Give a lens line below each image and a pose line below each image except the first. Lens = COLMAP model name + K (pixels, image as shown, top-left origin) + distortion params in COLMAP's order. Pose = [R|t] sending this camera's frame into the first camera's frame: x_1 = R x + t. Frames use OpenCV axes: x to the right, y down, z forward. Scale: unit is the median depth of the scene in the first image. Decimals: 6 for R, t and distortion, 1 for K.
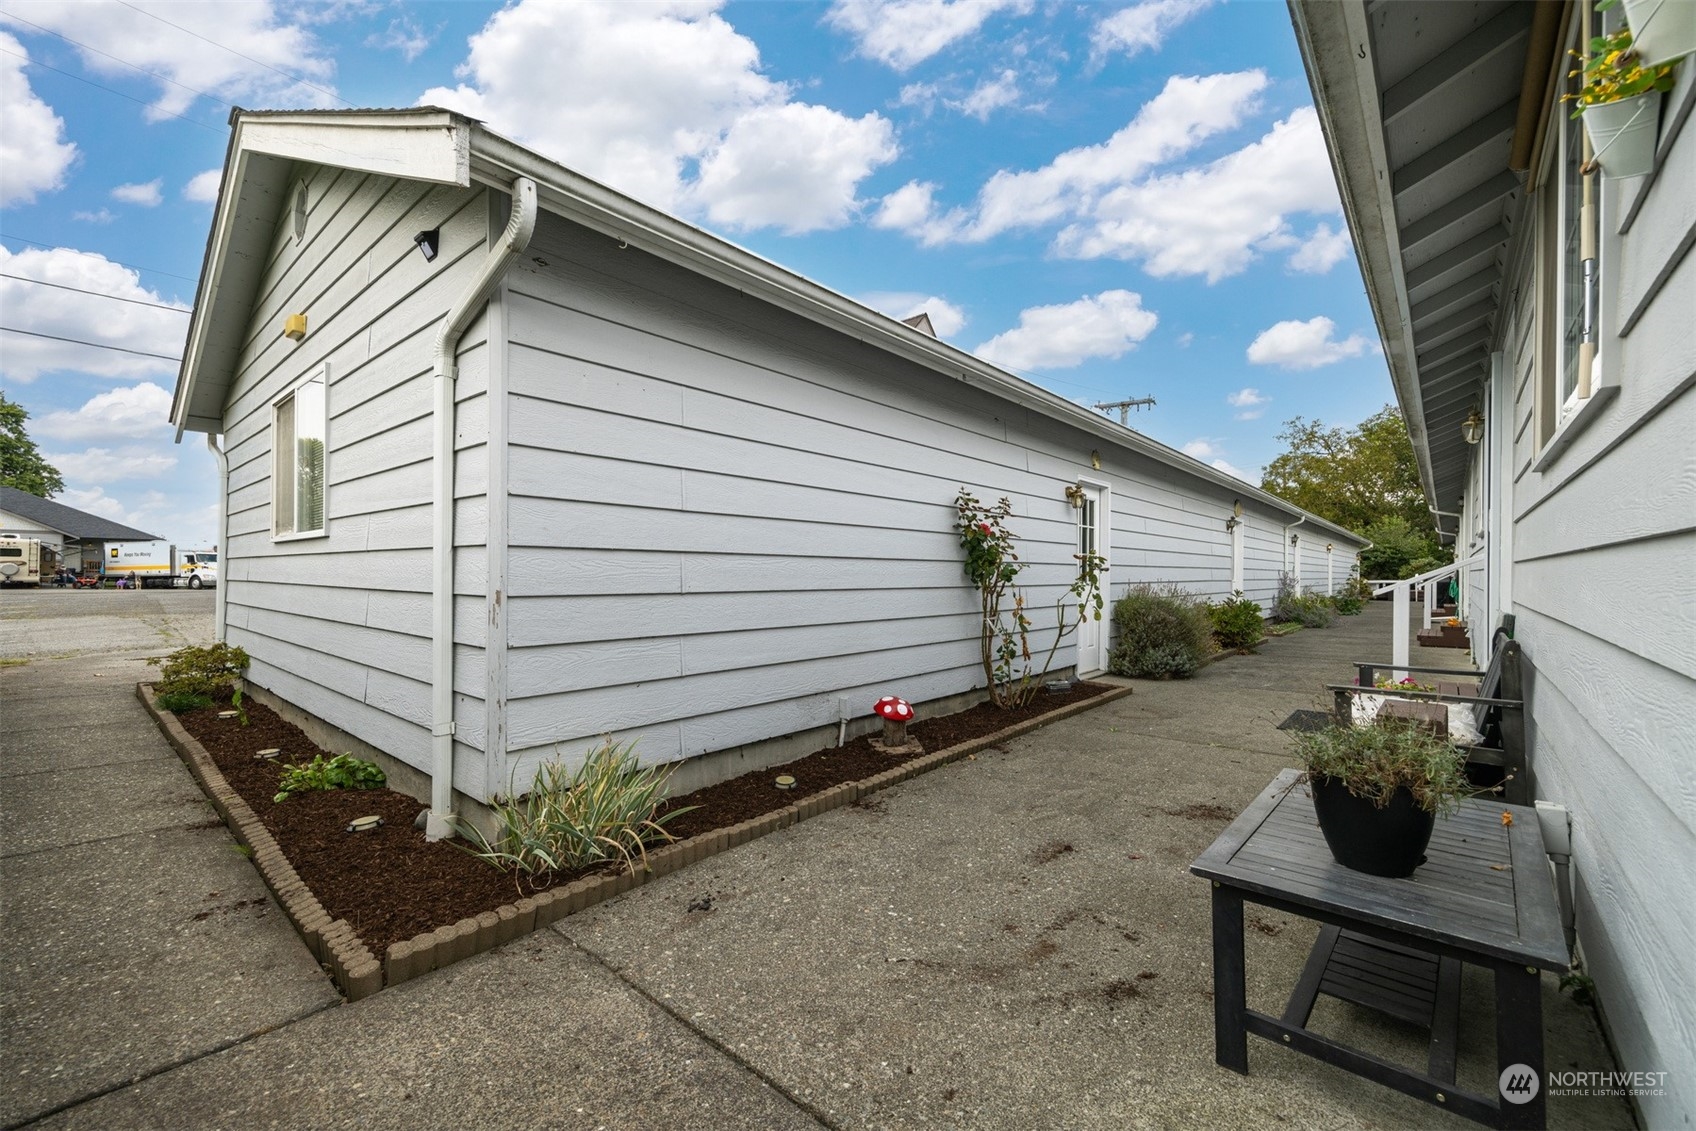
lens RADIAL K [[687.4, 0, 847.3], [0, 687.4, 572.3], [0, 0, 1]] dist [0.003458, 0.000112]
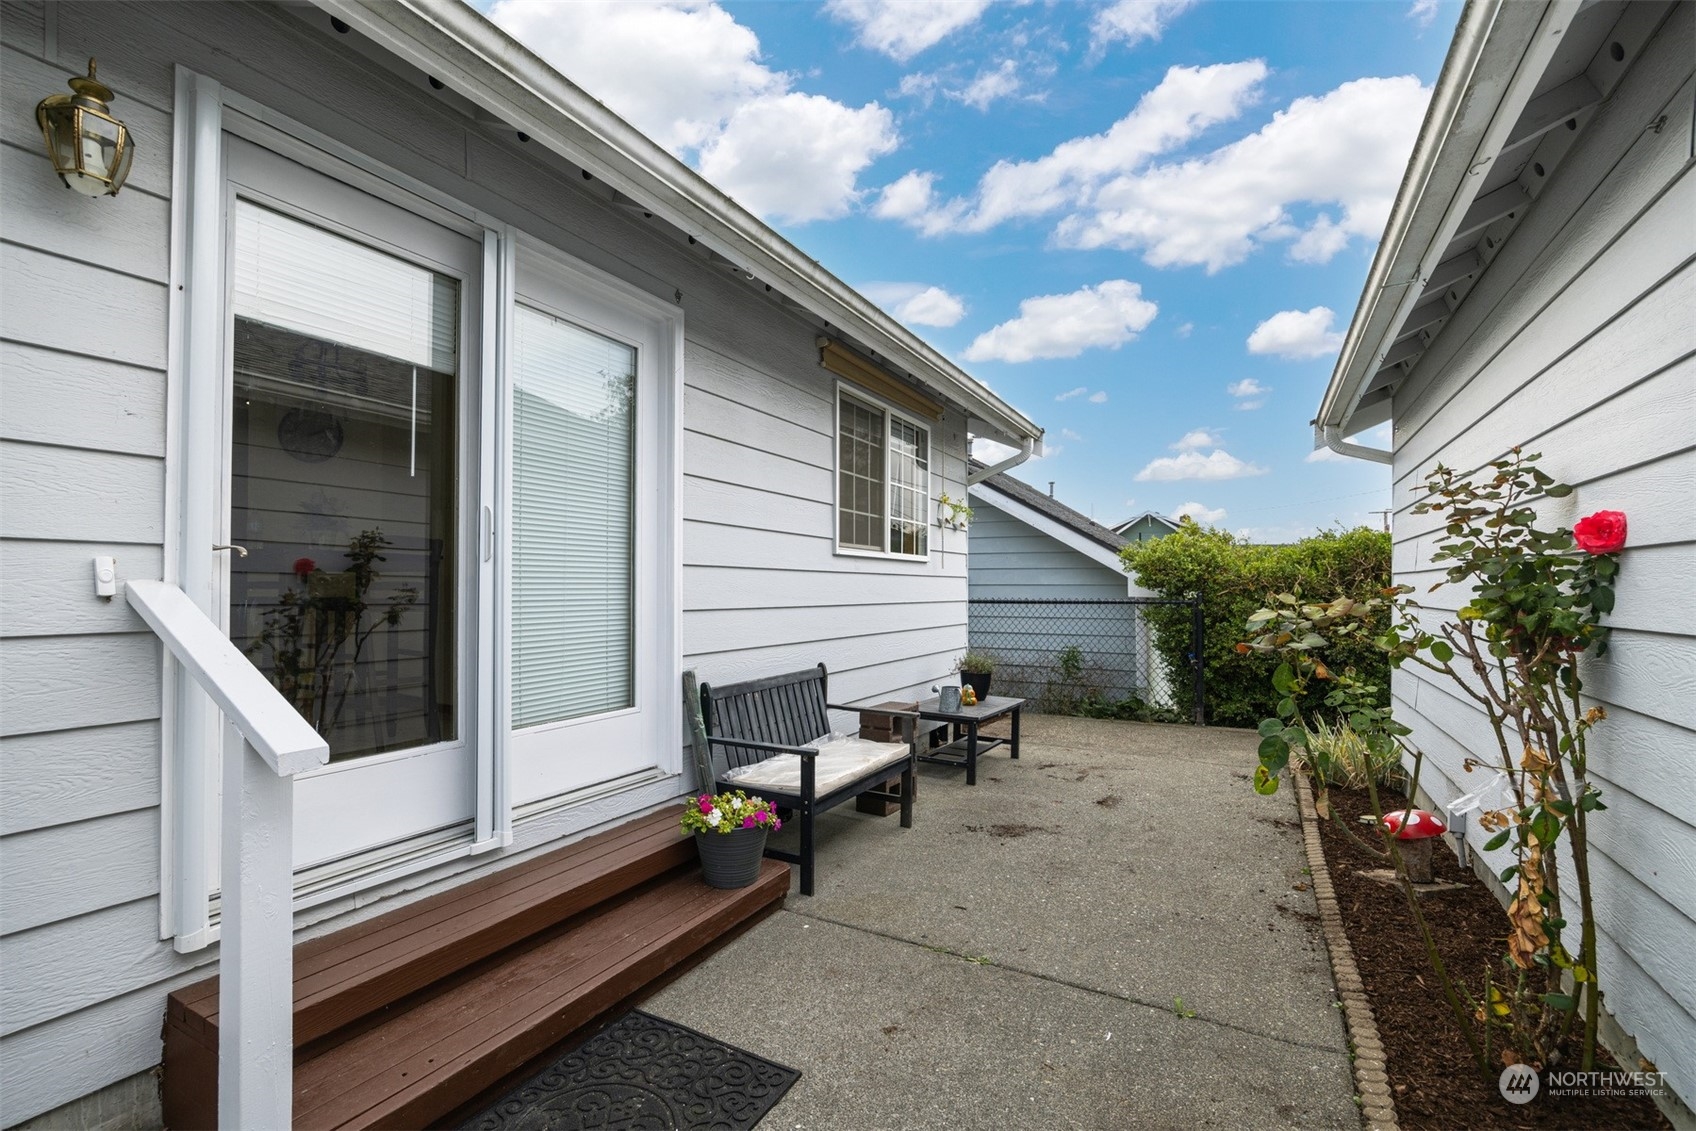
lens RADIAL K [[772.4, 0, 811.3], [0, 772.4, 588.5], [0, 0, 1]] dist [-0.014771, -0.000492]
pose [[-0.983314, -0.010088, -0.181636, 1.128772], [-0.010138, 0.999948, -0.000653, -0.053684], [0.181633, 0.001199, -0.983366, 2.288310]]
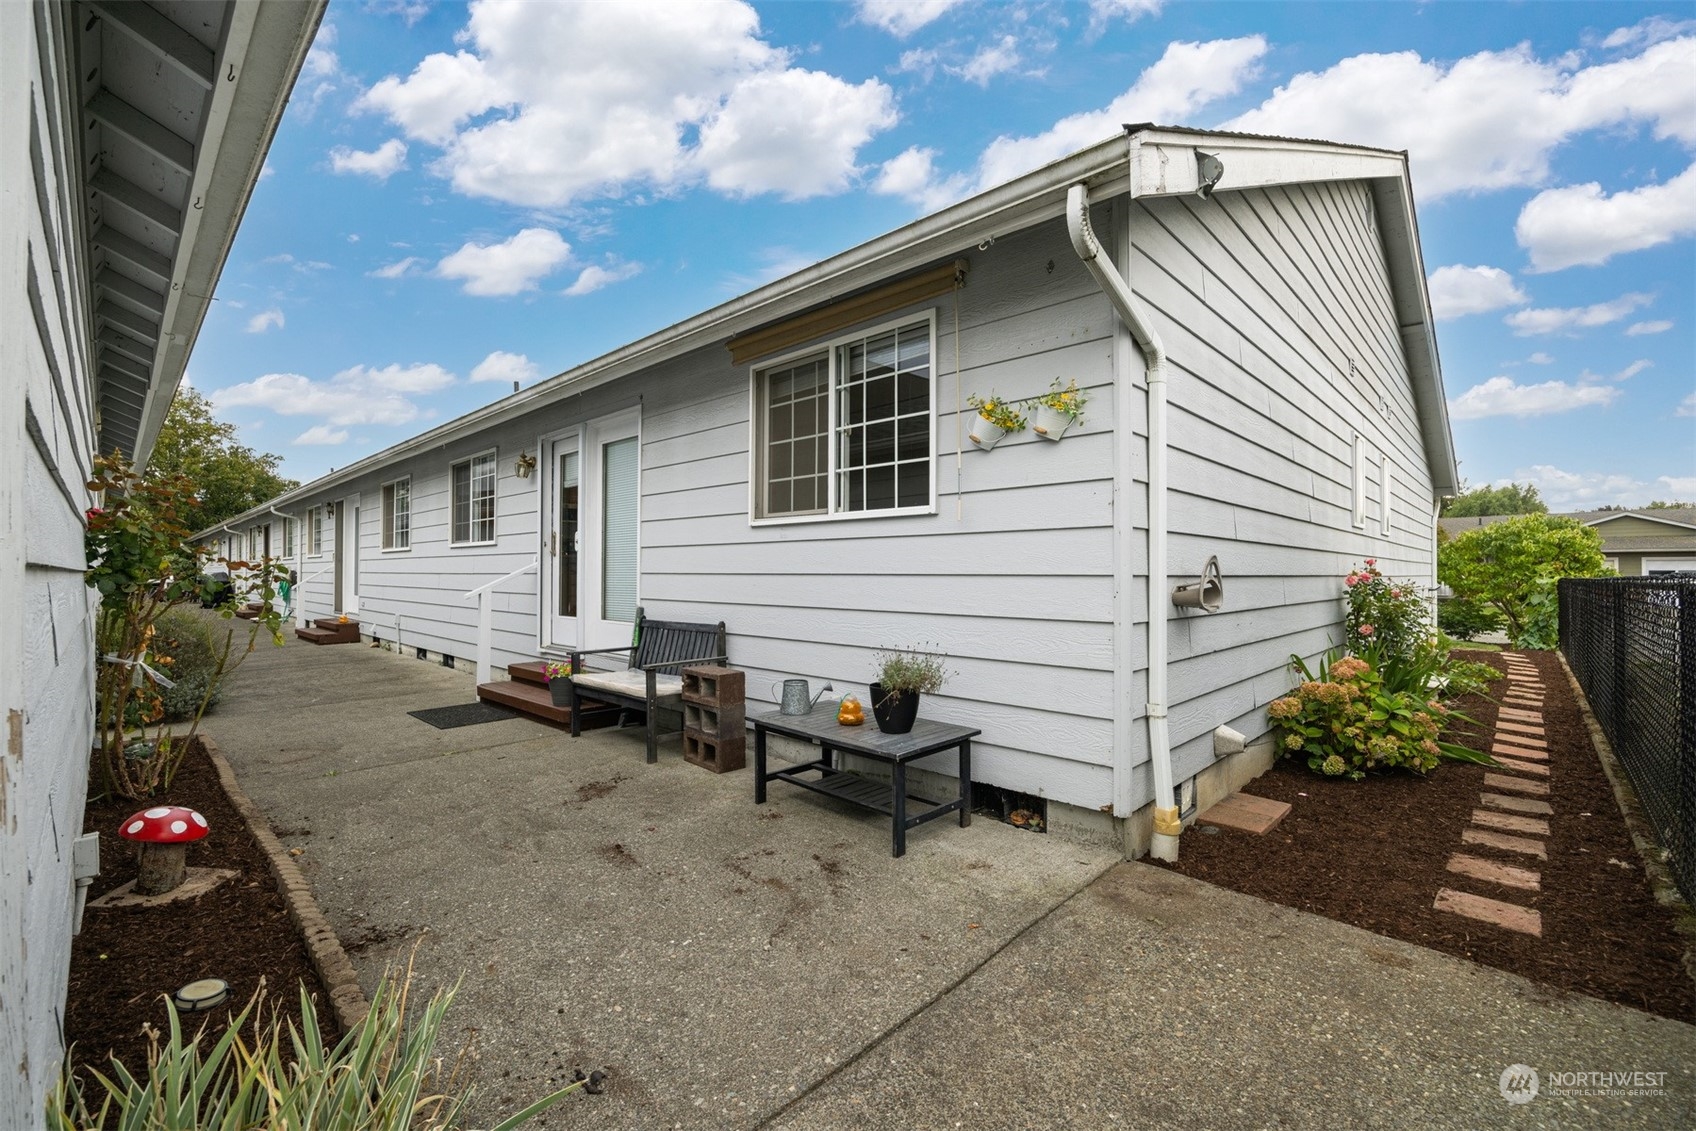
lens RADIAL K [[708.4, 0, 839.6], [0, 708.4, 570.1], [0, 0, 1]] dist [-0.013296, 0.000166]
pose [[0.062230, -0.006201, 0.998043, -0.689930], [0.003054, 0.999977, 0.006022, -0.037542], [-0.998057, 0.002673, 0.062248, 0.521163]]
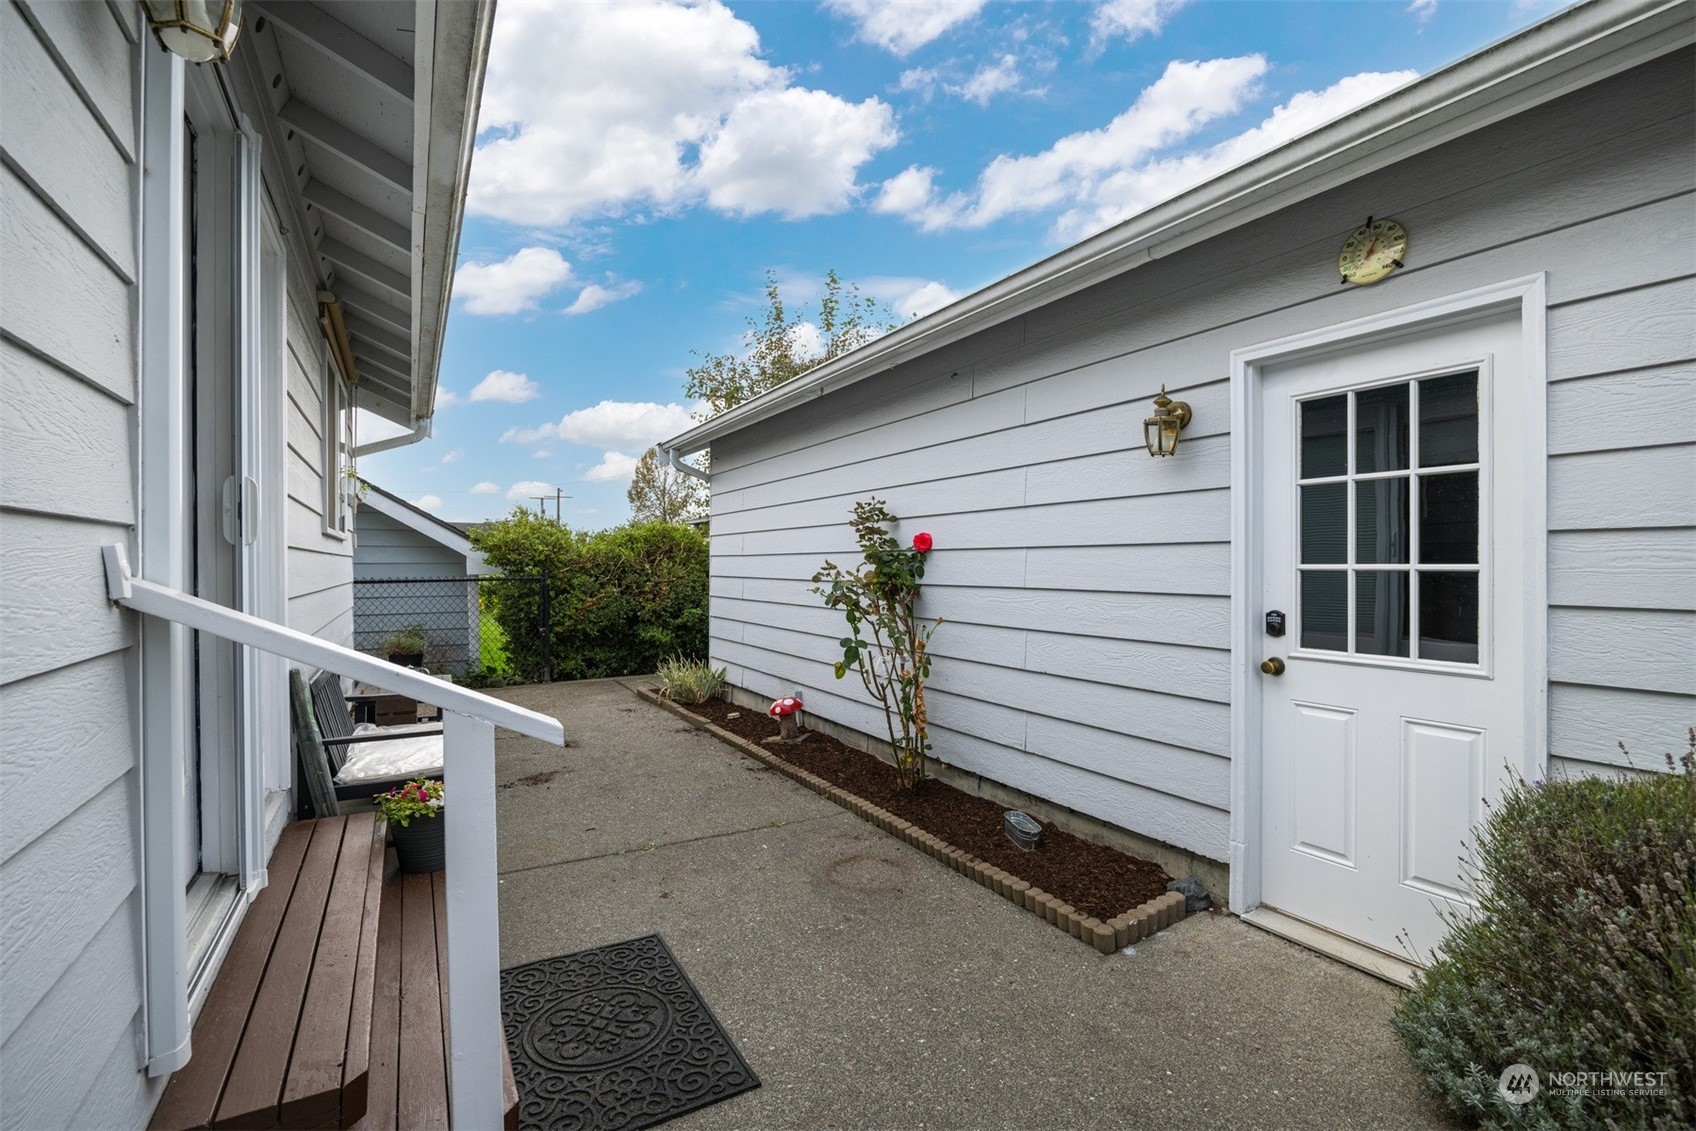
lens RADIAL K [[772.4, 0, 856.5], [0, 772.4, 561.3], [0, 0, 1]] dist [-0.014771, -0.000492]
pose [[-0.323569, -0.007599, -0.946174, 1.795653], [0.001899, 0.999961, -0.008681, -0.059203], [0.946203, -0.004606, -0.323542, 2.141312]]
